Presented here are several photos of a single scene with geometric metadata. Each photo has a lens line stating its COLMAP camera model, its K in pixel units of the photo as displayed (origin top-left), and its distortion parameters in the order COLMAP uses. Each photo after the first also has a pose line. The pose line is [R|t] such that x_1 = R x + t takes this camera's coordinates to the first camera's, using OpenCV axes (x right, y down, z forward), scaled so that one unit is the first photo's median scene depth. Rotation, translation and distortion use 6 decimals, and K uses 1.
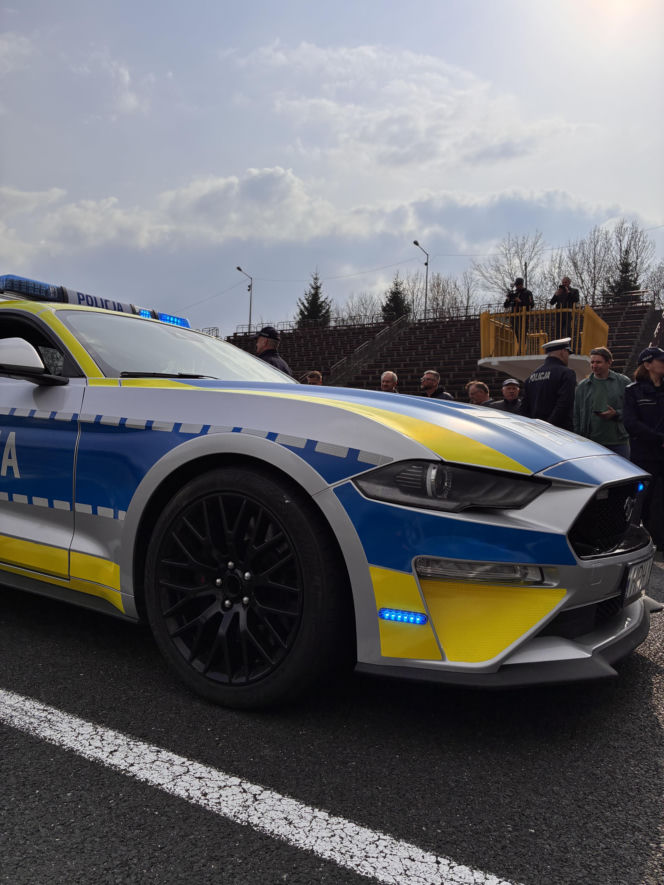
lens RADIAL K [[669.0, 0, 327.4], [0, 669.0, 438.2], [0, 0, 1]] dist [0.060418, -0.068569]
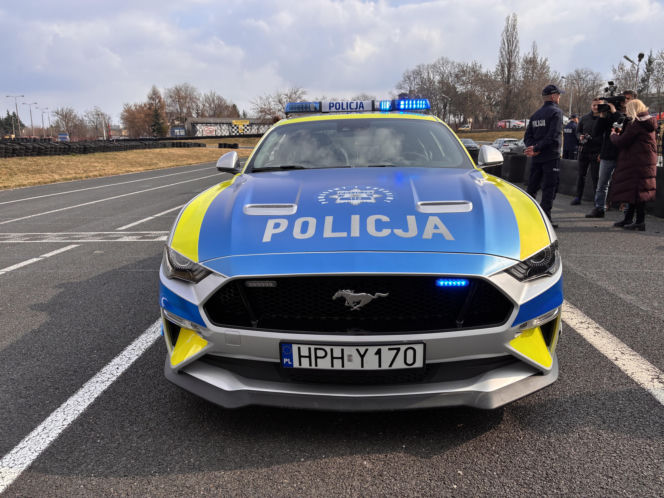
lens RADIAL K [[502.0, 0, 329.9], [0, 502.0, 246.7], [0, 0, 1]] dist [0.060418, -0.068569]
pose [[0.498136, 0.124157, -0.858164, 0.842265], [0.051239, 0.983751, 0.172069, -0.096821], [0.865584, -0.129685, 0.483680, 0.422157]]
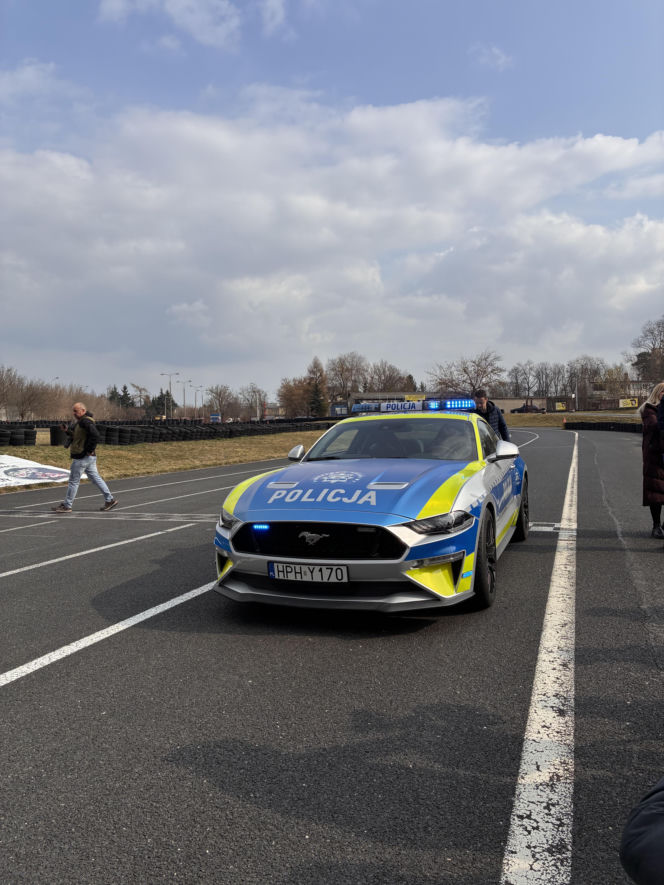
lens RADIAL K [[669.0, 0, 327.4], [0, 669.0, 438.2], [0, 0, 1]] dist [0.060418, -0.068569]
pose [[0.211120, -0.029546, -0.977013, 1.699222], [0.045918, 0.998739, -0.020281, -0.100400], [0.976381, -0.040581, 0.212211, 0.489349]]
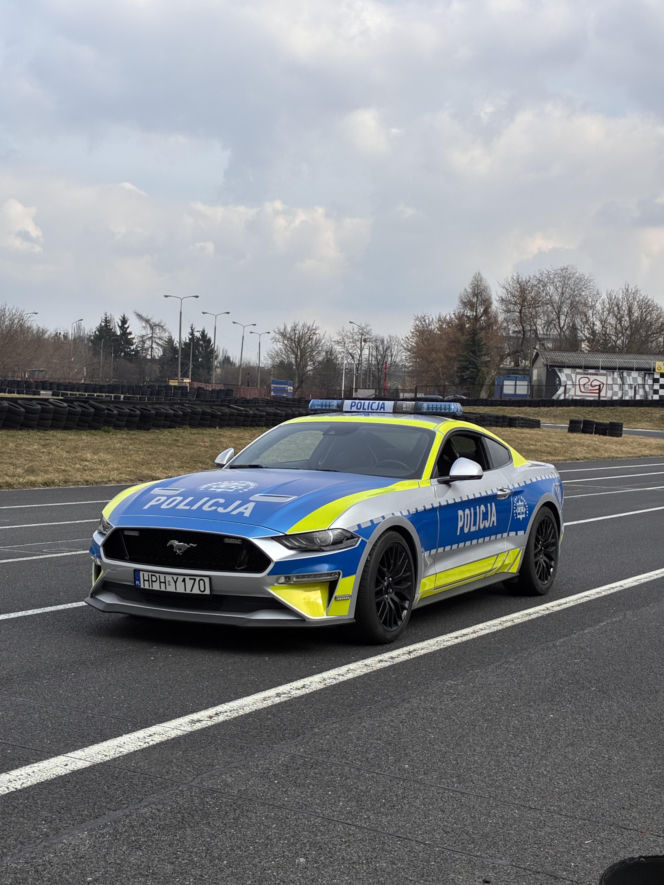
lens RADIAL K [[1378.6, 0, 332.0], [0, 1378.6, 442.5], [0, 0, 1]] dist [0.112612, -0.013756]
pose [[0.089524, -0.015871, -0.995858, 3.035204], [-0.015837, 0.999724, -0.017356, -0.084887], [0.995859, 0.017325, 0.089248, 0.795036]]
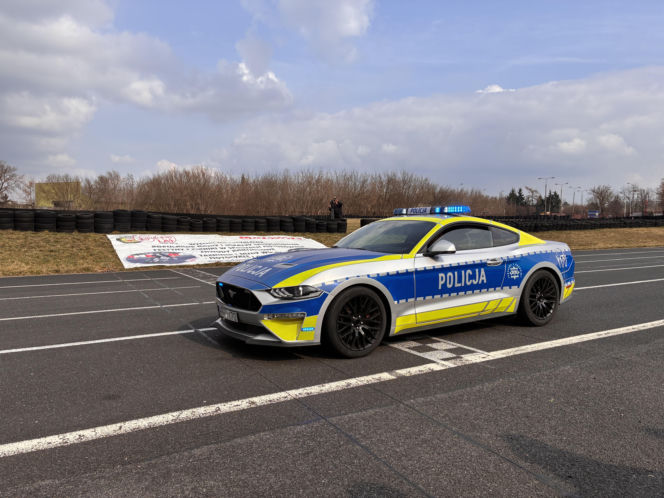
lens RADIAL K [[502.0, 0, 329.9], [0, 502.0, 246.7], [0, 0, 1]] dist [0.060418, -0.068569]
pose [[-0.430604, -0.000409, -0.902541, 1.709591], [-0.001640, 0.999999, 0.000329, -0.085062], [0.902540, 0.001622, -0.430604, 1.795270]]
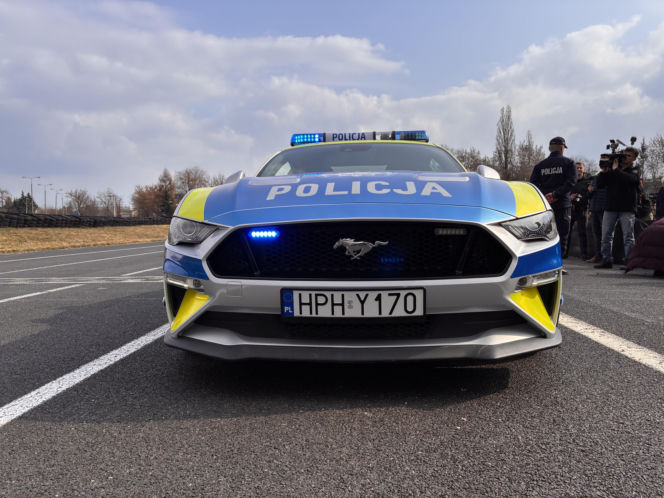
lens RADIAL K [[502.0, 0, 329.9], [0, 502.0, 246.7], [0, 0, 1]] dist [0.060418, -0.068569]
pose [[0.491537, -0.009980, -0.870799, 0.868297], [0.043923, 0.998946, 0.013344, 0.064810], [0.869748, -0.044807, 0.491457, 0.401809]]
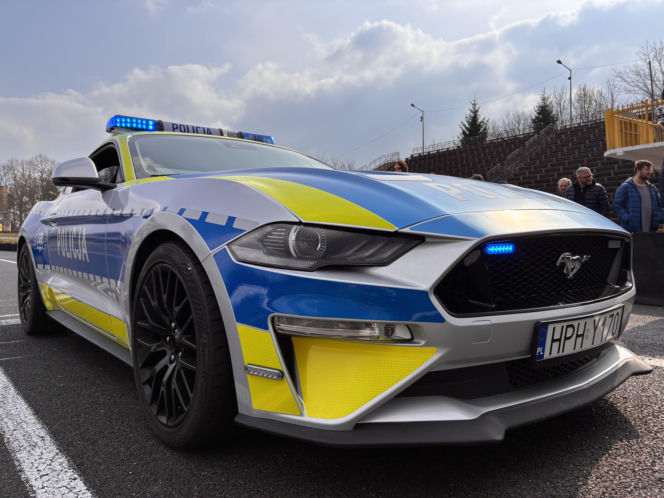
lens RADIAL K [[502.0, 0, 329.9], [0, 502.0, 246.7], [0, 0, 1]] dist [0.060418, -0.068569]
pose [[0.949179, -0.050192, -0.310710, 0.258751], [0.057225, 0.998269, 0.013554, 0.036693], [0.309491, -0.030645, 0.950408, 0.163431]]
